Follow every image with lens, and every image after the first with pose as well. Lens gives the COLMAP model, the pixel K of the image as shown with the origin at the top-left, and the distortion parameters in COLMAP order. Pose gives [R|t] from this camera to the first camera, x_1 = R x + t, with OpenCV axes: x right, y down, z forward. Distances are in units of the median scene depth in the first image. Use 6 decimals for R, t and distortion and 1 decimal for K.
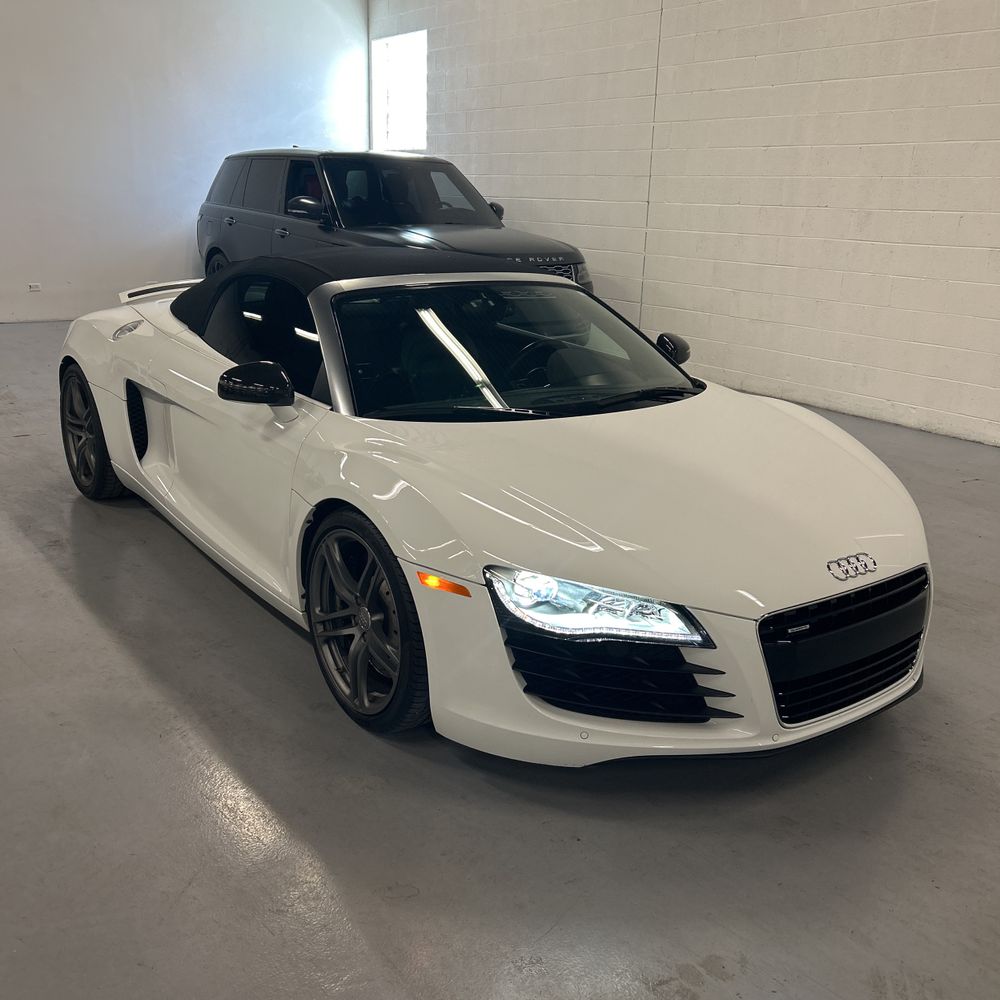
lens RADIAL K [[1034.9, 0, 503.6], [0, 1034.9, 504.6], [0, 0, 1]] dist [0.047984, -0.039395]
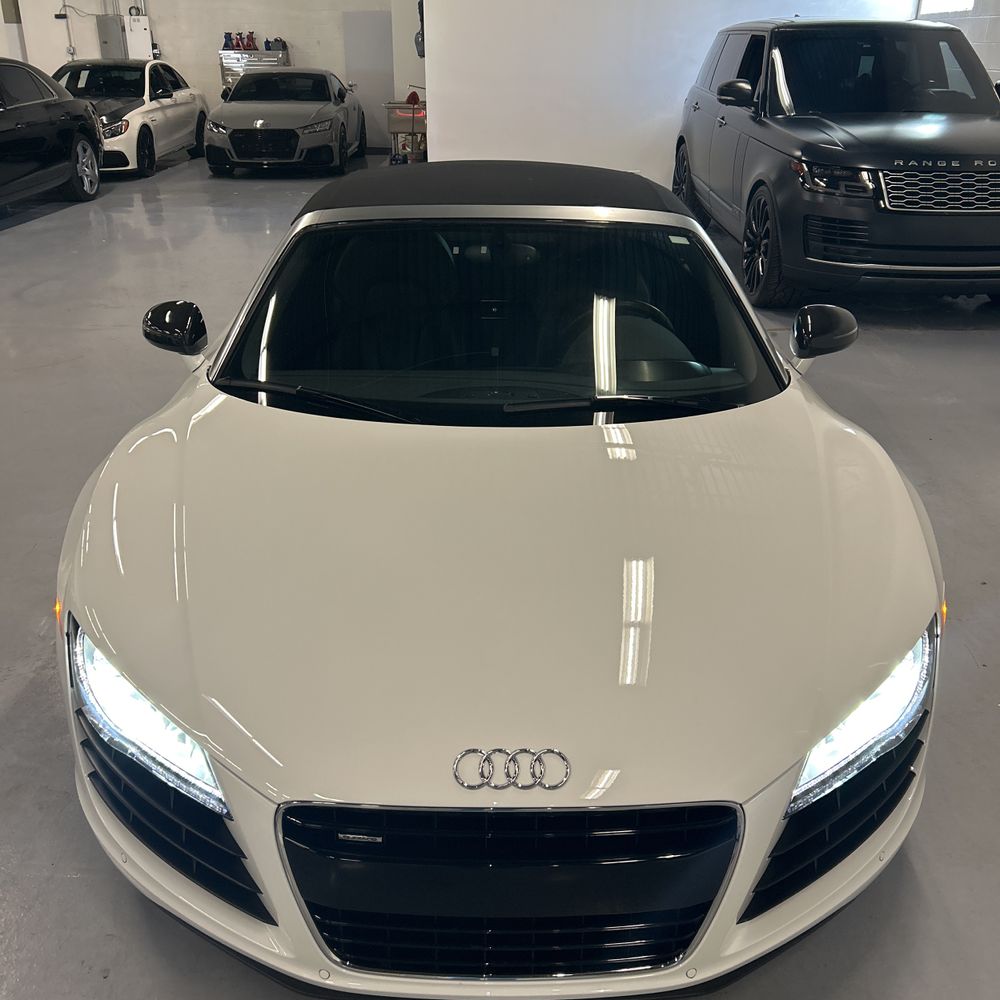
lens RADIAL K [[1029.9, 0, 508.8], [0, 1029.9, 501.5], [0, 0, 1]] dist [0.053018, -0.032610]
pose [[0.810732, 0.216322, -0.543984, 0.194558], [-0.155511, 0.975419, 0.156120, -0.057247], [0.564384, -0.041976, 0.824444, 0.159197]]
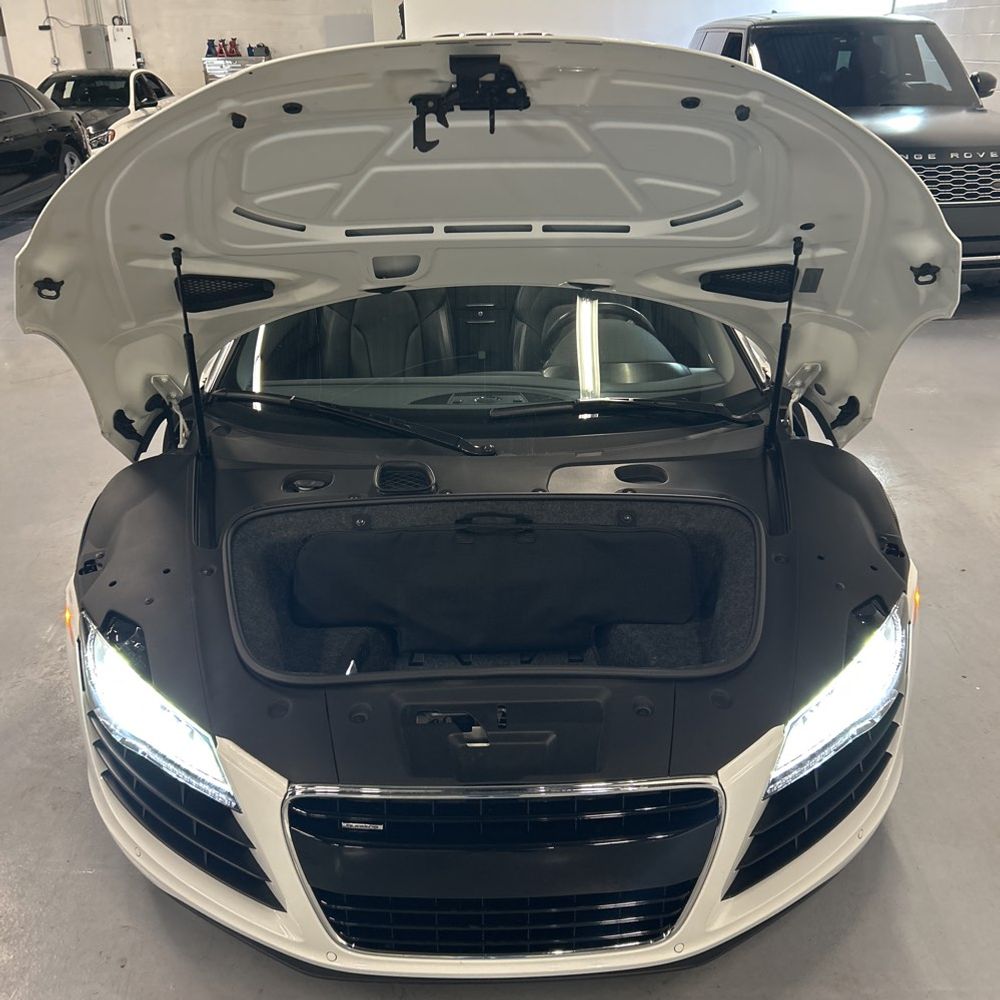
lens RADIAL K [[1030.4, 0, 500.0], [0, 1030.4, 500.0], [0, 0, 1]] dist [0.051278, -0.038536]
pose [[0.814822, 0.197862, -0.544900, 0.201078], [-0.131930, 0.978577, 0.158054, -0.060327], [0.564500, -0.056897, 0.823470, 0.151236]]
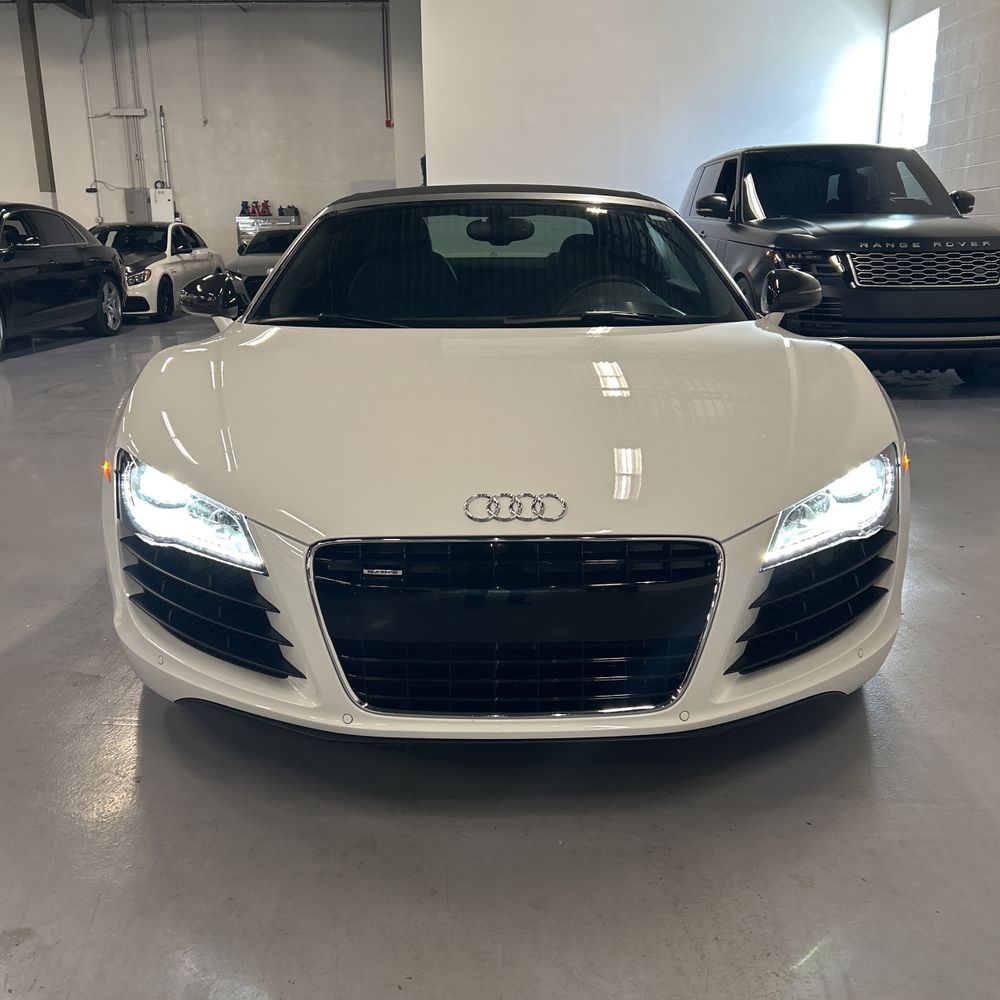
lens RADIAL K [[1034.9, 0, 503.6], [0, 1034.9, 504.6], [0, 0, 1]] dist [0.047984, -0.039395]
pose [[0.810065, 0.109567, -0.576012, 0.223288], [-0.140509, 0.990036, -0.009282, 0.020263], [0.569255, 0.088454, 0.817389, 0.137166]]
